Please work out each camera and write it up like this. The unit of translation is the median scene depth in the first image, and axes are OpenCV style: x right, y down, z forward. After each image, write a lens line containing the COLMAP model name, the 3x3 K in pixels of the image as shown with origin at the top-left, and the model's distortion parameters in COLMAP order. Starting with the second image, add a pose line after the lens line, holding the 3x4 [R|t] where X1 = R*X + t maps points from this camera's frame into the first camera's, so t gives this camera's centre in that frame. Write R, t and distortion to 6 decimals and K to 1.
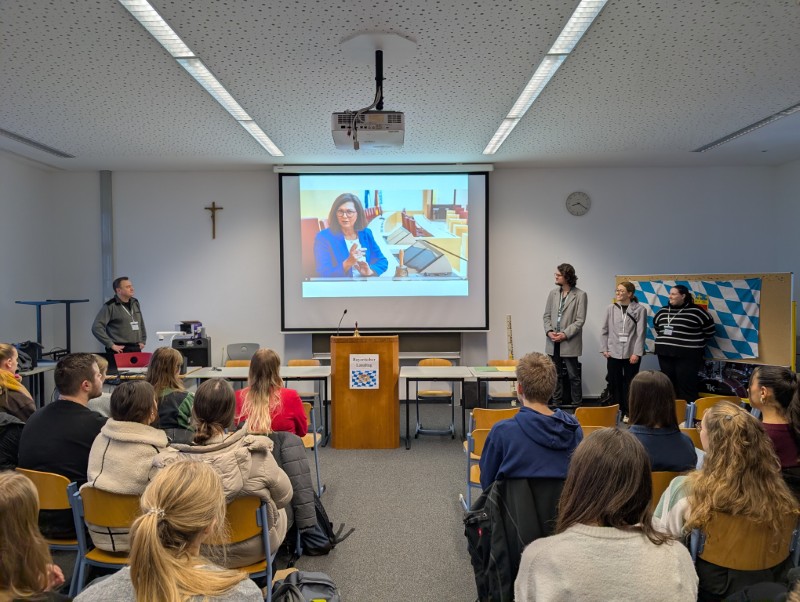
lens RADIAL K [[582.9, 0, 401.6], [0, 582.9, 296.4], [0, 0, 1]] dist [0.018626, -0.009291]
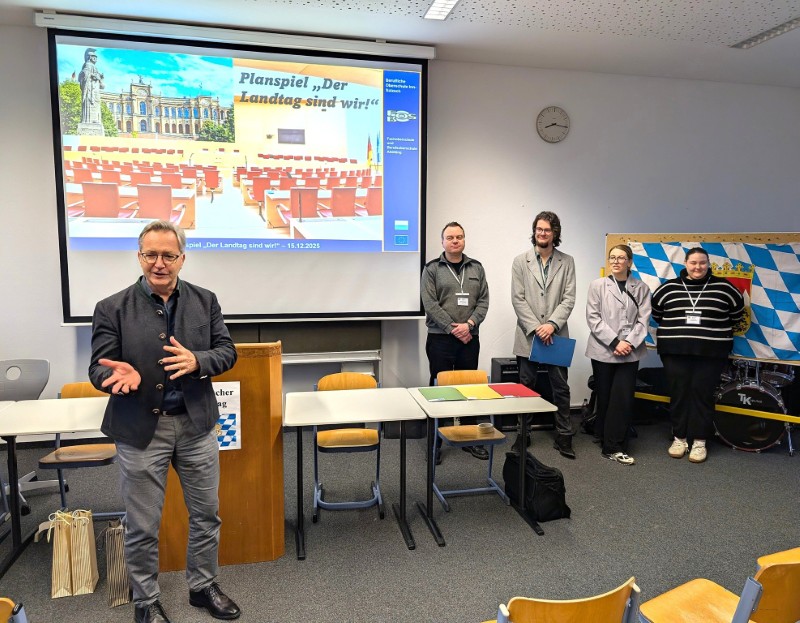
lens RADIAL K [[558.6, 0, 403.3], [0, 558.6, 309.8], [0, 0, 1]] dist [0.010861, 0.003106]
pose [[0.976876, -0.008794, 0.213625, -0.004427], [-0.010373, 0.996028, 0.088434, -0.003059], [-0.213554, -0.088605, 0.972905, 0.440107]]
